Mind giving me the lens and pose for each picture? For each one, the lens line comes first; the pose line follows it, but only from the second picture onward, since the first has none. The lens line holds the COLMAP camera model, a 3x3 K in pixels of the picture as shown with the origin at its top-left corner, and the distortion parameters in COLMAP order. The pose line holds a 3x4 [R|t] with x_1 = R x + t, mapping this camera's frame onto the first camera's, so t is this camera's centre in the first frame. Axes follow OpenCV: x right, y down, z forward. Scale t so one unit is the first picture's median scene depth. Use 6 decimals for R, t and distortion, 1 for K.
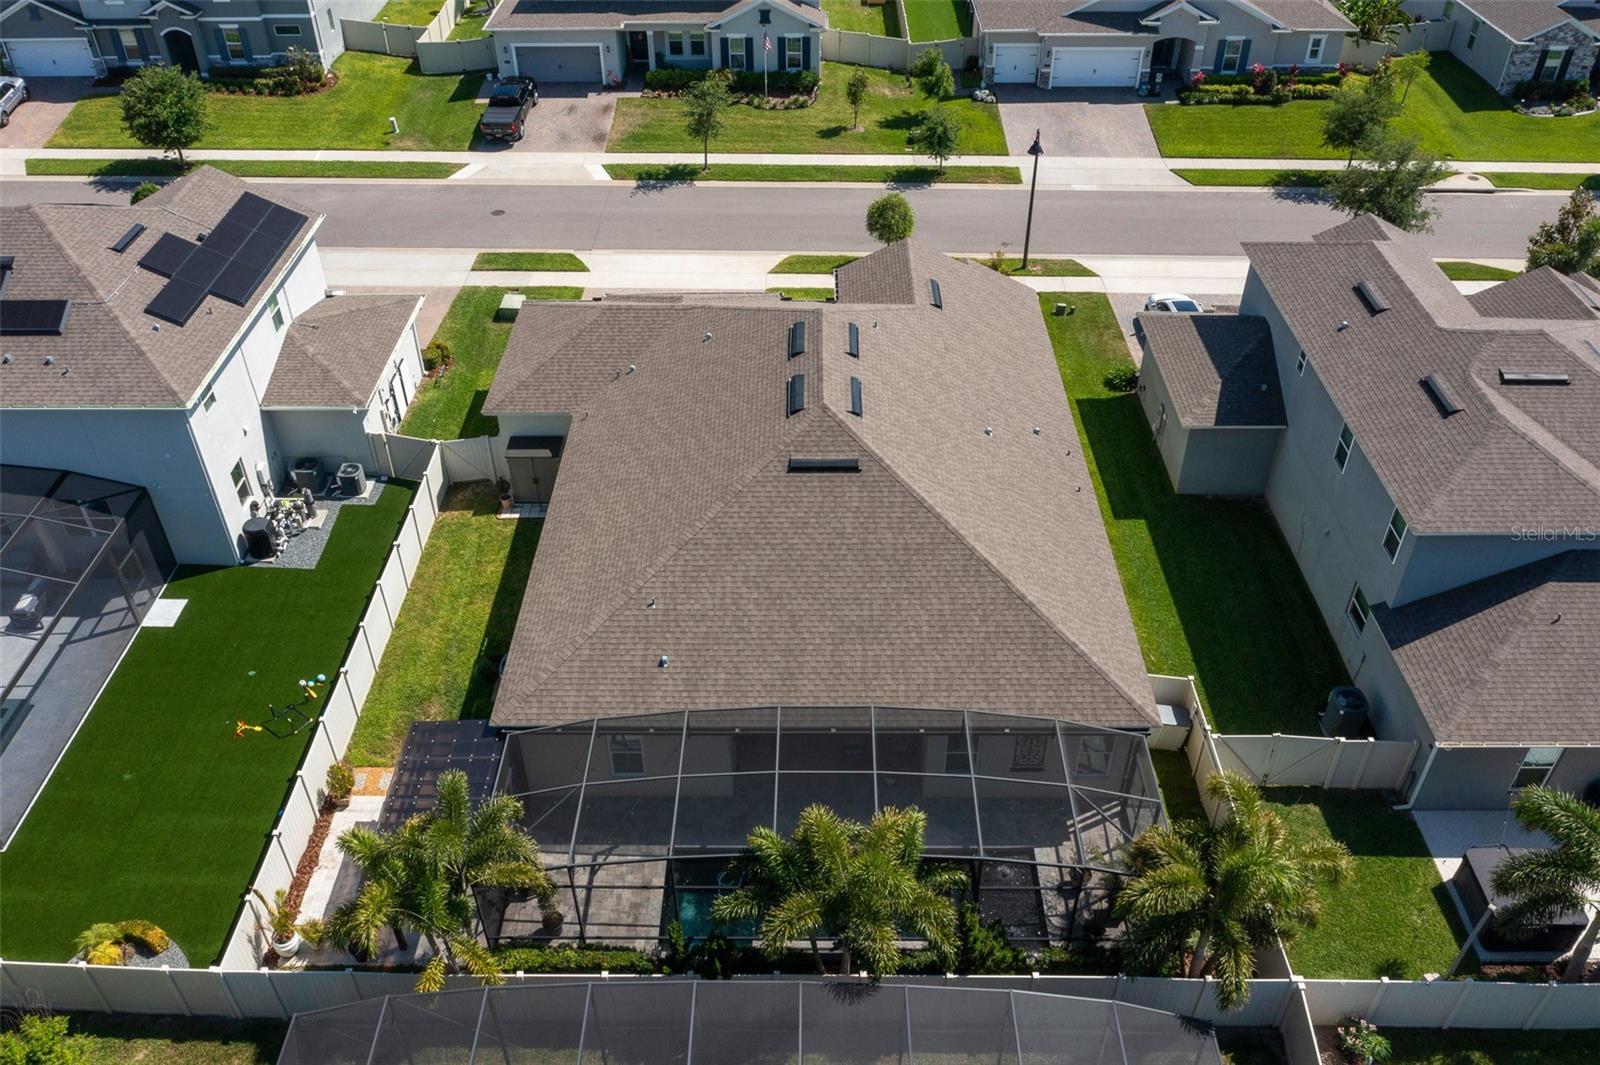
lens RADIAL K [[1282.0, 0, 804.2], [0, 1282.0, 524.6], [0, 0, 1]] dist [-0.021470, 0.009868]
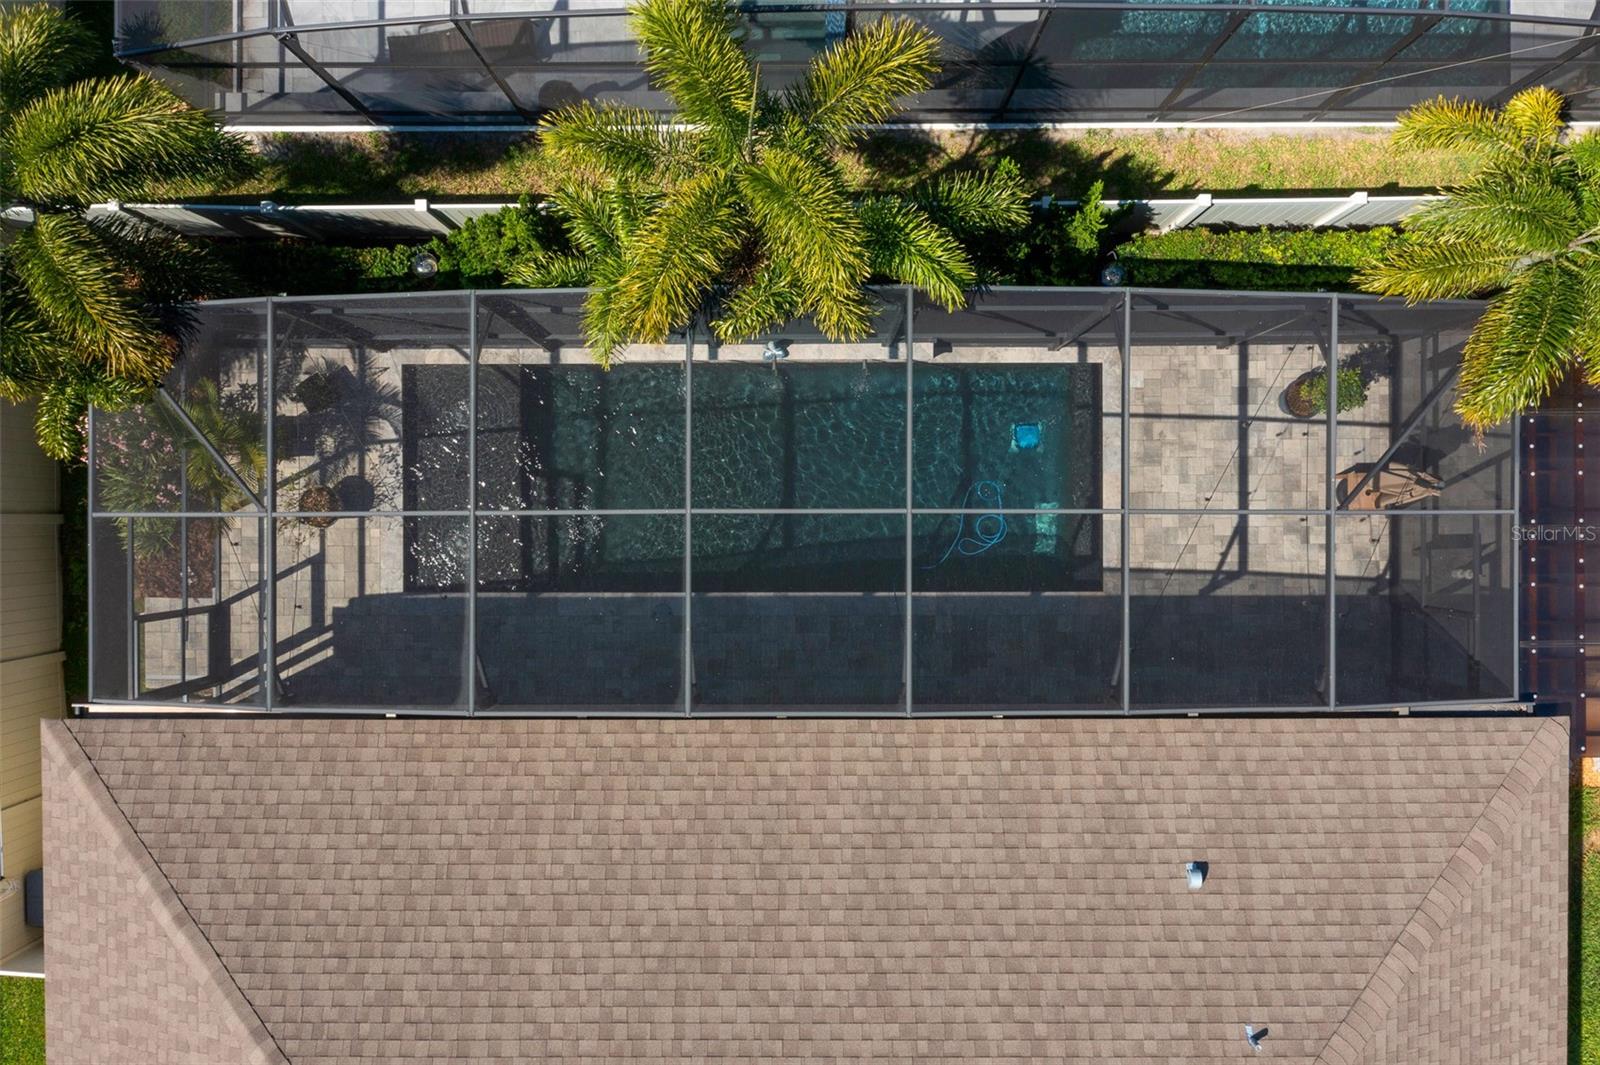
lens RADIAL K [[1282.0, 0, 804.7], [0, 1282.0, 548.5], [0, 0, 1]] dist [-0.021470, 0.009868]
pose [[-0.999847, 0.009880, 0.014468, 0.003803], [0.005178, -0.622260, 0.782794, -0.072571], [0.016737, 0.782748, 0.622113, 0.329321]]
